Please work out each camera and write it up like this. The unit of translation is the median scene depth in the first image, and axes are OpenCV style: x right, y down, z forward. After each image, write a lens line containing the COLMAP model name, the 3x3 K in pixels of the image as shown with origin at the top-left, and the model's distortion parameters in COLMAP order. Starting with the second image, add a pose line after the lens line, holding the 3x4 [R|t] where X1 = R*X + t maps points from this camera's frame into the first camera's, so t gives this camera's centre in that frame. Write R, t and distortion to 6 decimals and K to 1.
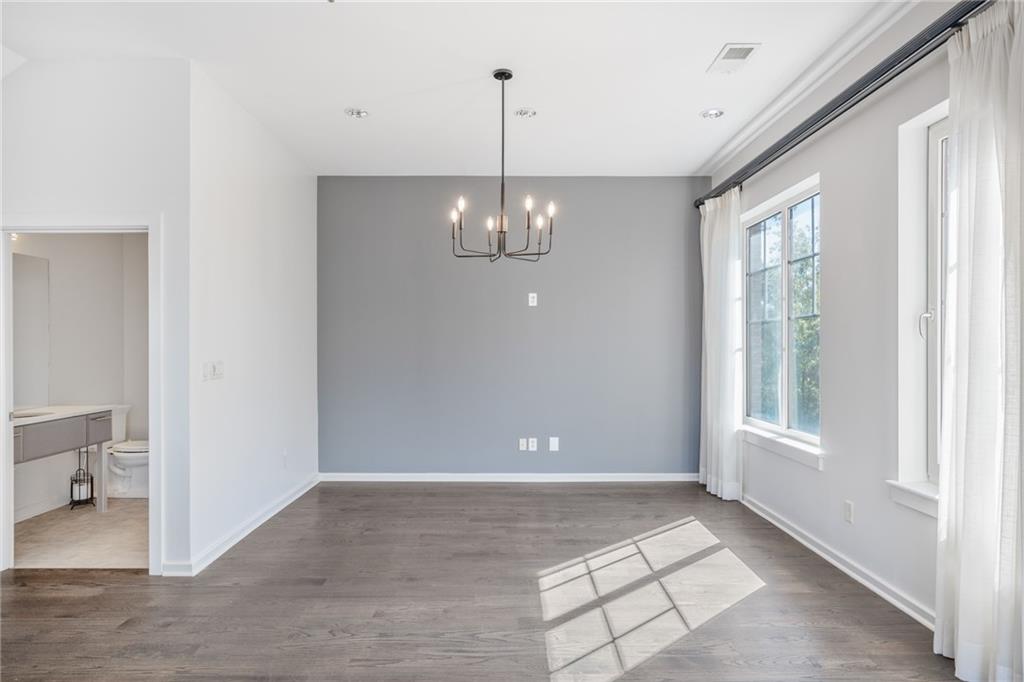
lens RADIAL K [[591.4, 0, 512.0], [0, 591.4, 341.0], [0, 0, 1]] dist [-0.000407, 0.000192]
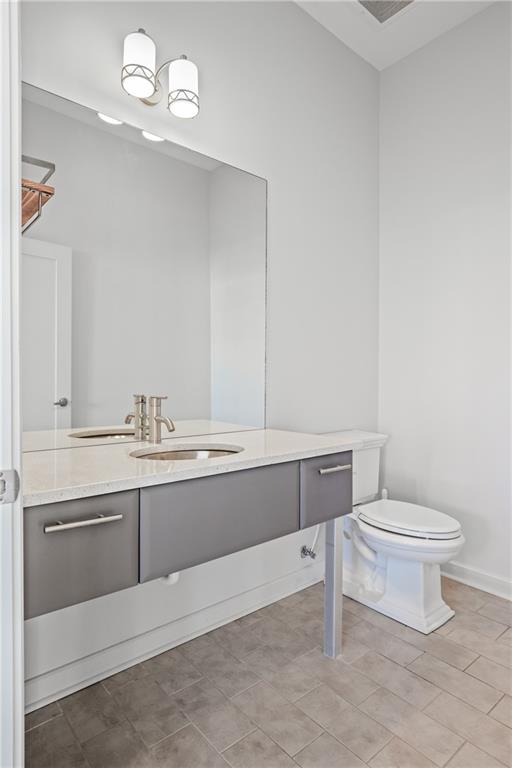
lens RADIAL K [[443.5, 0, 256.0], [0, 443.5, 384.0], [0, 0, 1]] dist [-0.000407, 0.000192]
pose [[0.649971, 0.022336, -0.759631, -0.422616], [-0.004331, 0.999661, 0.025688, 0.048910], [0.759947, -0.013406, 0.649847, 0.657104]]
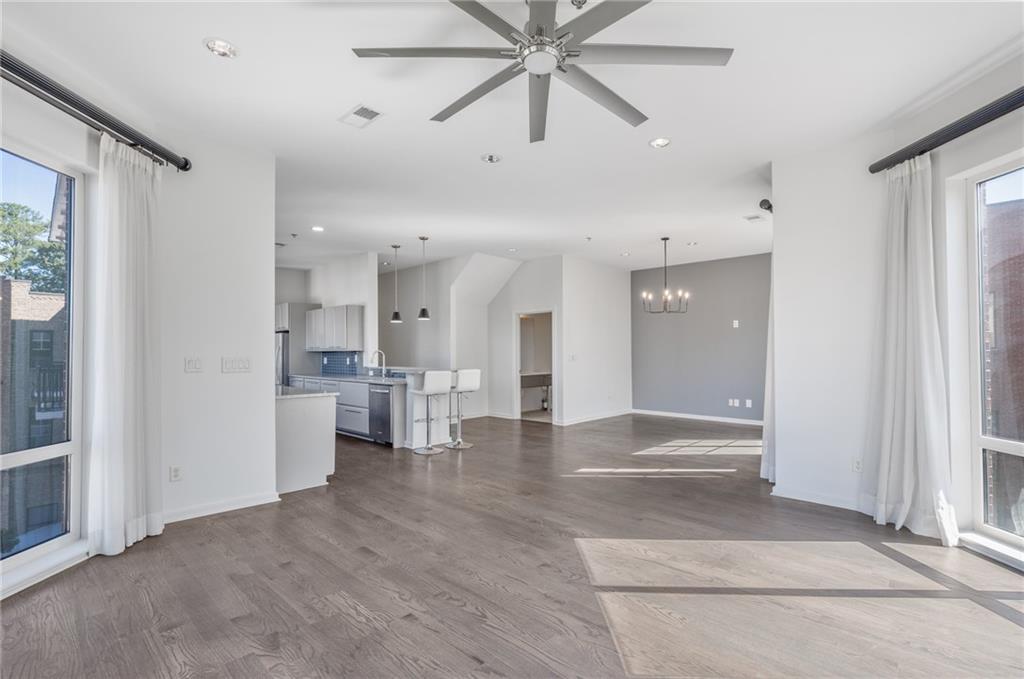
lens RADIAL K [[466.1, 0, 510.6], [0, 466.1, 348.2], [0, 0, 1]] dist [0.000414, 0.000161]
pose [[0.712392, -0.007558, -0.701741, 0.619458], [0.010285, 0.999947, -0.000328, -0.000593], [0.701706, -0.006984, 0.712432, -0.579398]]
